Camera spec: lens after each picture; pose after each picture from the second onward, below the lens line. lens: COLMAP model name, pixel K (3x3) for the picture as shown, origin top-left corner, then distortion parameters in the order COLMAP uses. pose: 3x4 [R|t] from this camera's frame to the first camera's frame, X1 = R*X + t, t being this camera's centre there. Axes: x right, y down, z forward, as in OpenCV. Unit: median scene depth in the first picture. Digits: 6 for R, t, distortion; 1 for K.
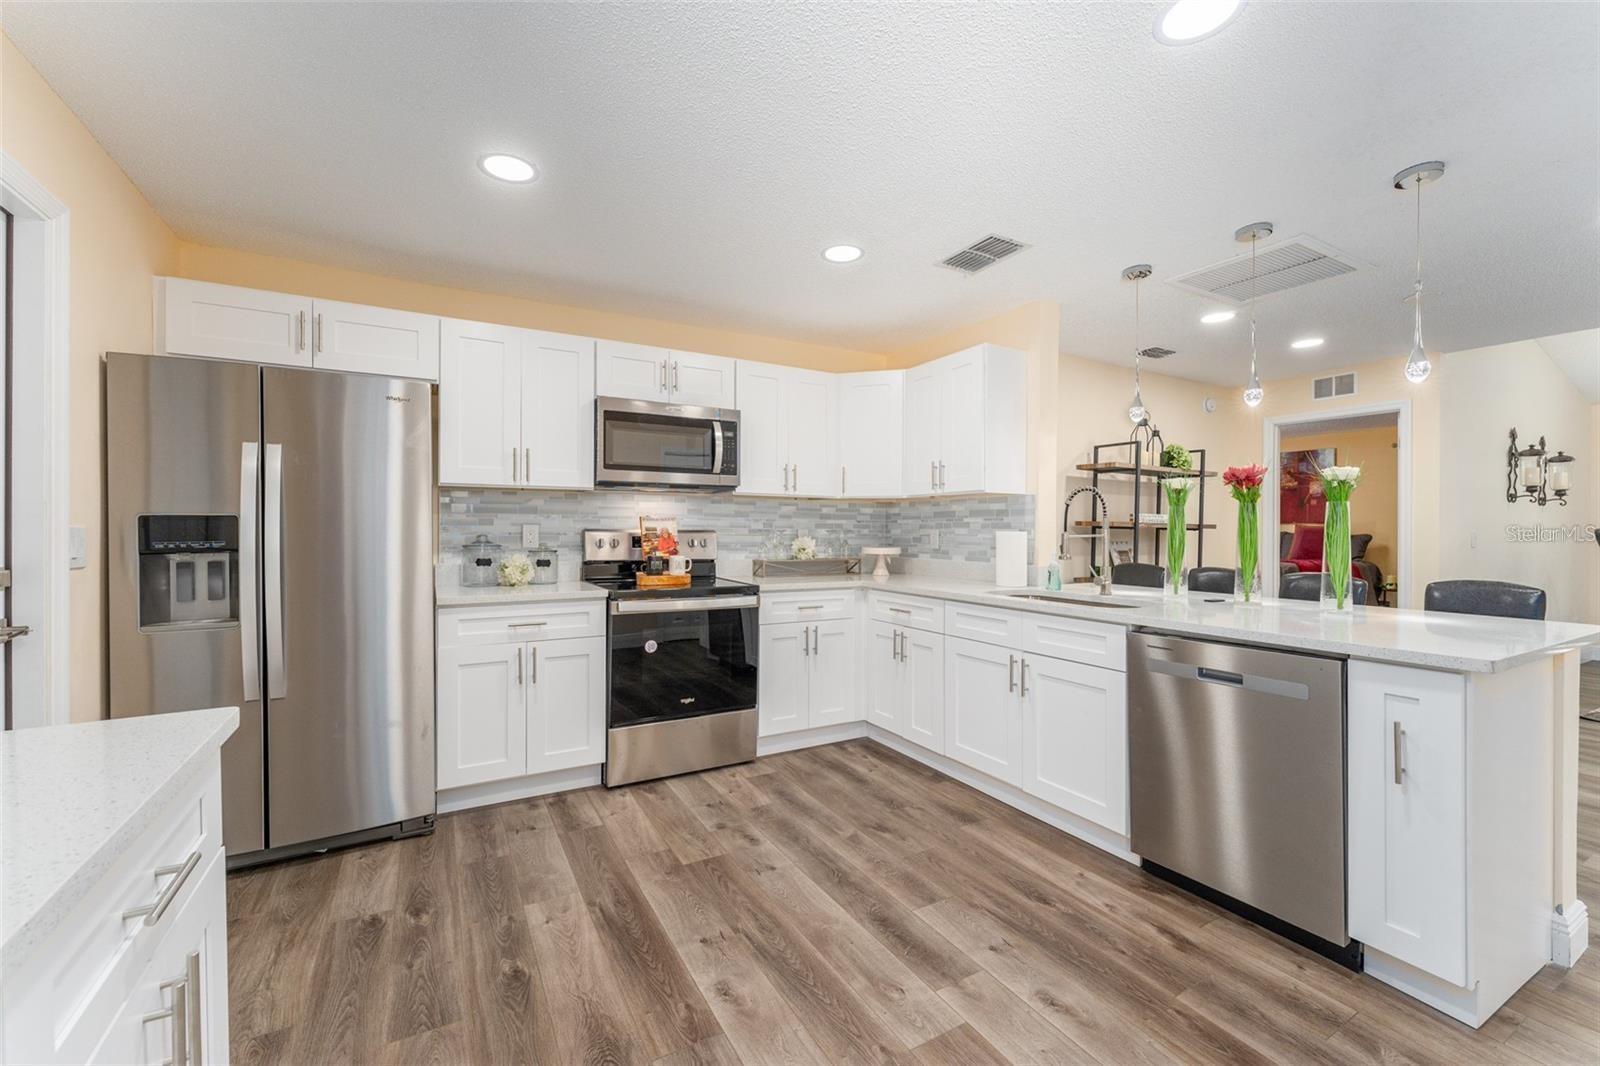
lens RADIAL K [[639.3, 0, 810.4], [0, 639.3, 533.0], [0, 0, 1]] dist [-0.000245, -0.000122]
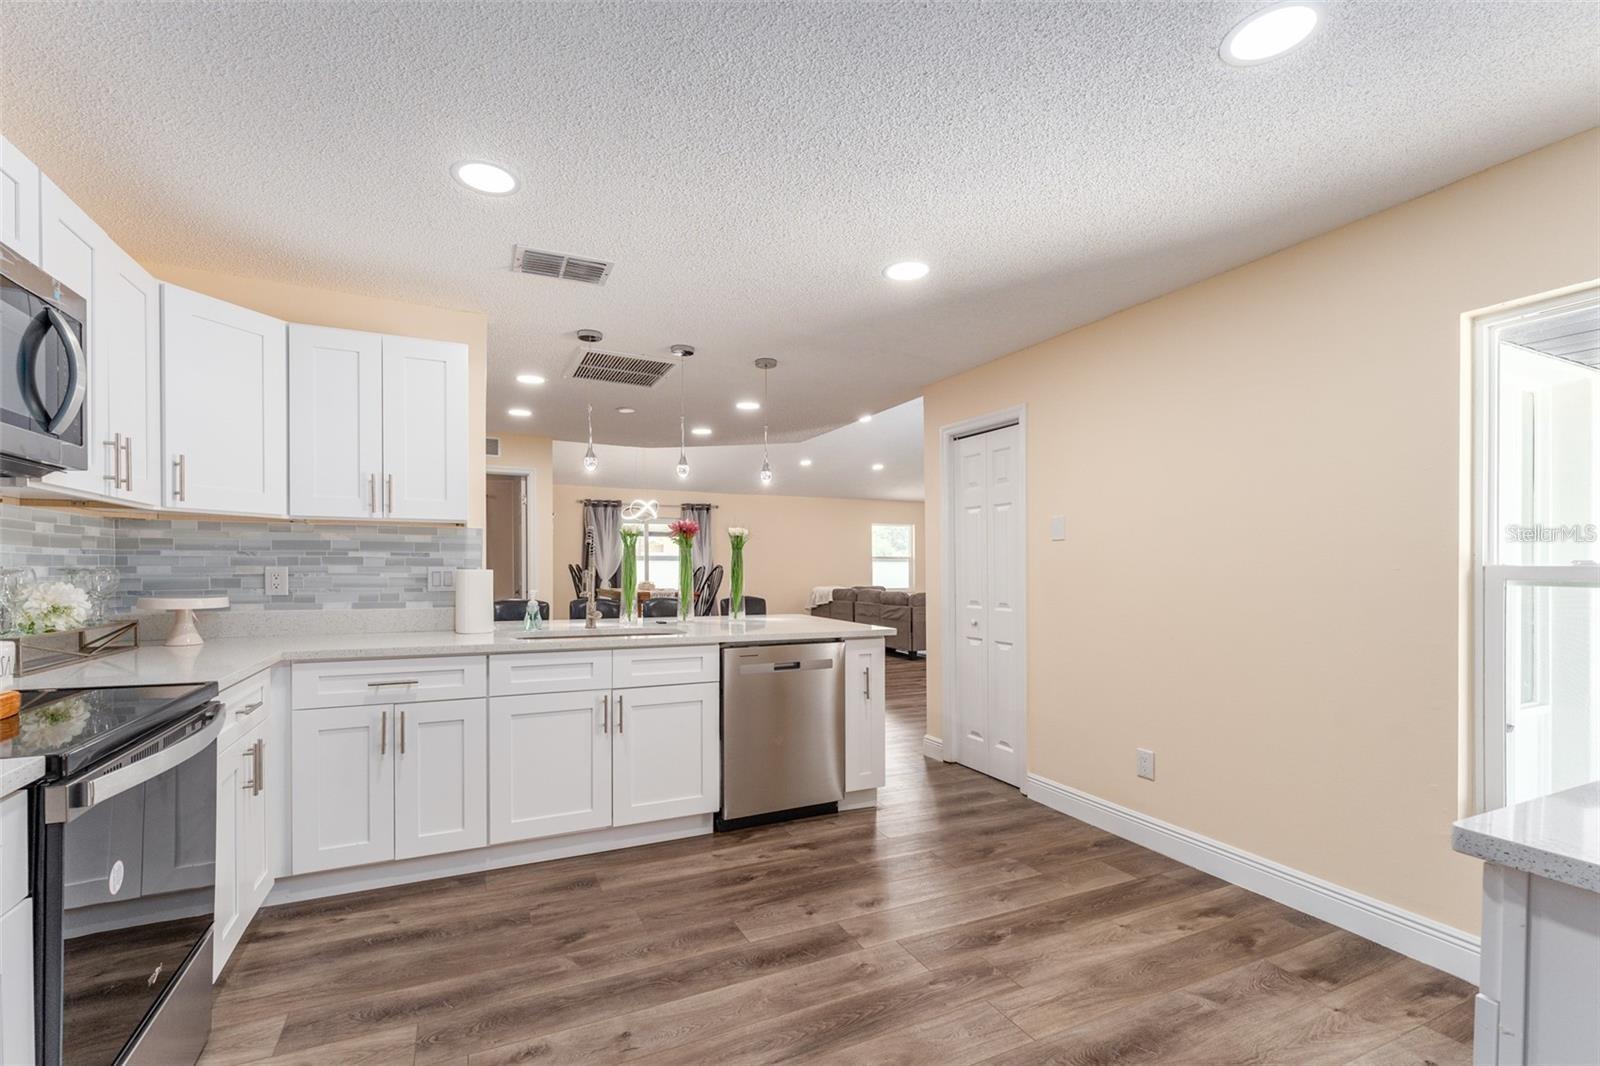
lens RADIAL K [[664.0, 0, 743.0], [0, 664.0, 568.3], [0, 0, 1]] dist [-0.000972, -0.000116]
pose [[0.133903, -0.005674, 0.990978, -0.659490], [-0.000991, 0.999982, 0.005860, -0.012549], [-0.990994, -0.001766, 0.133895, 0.637524]]
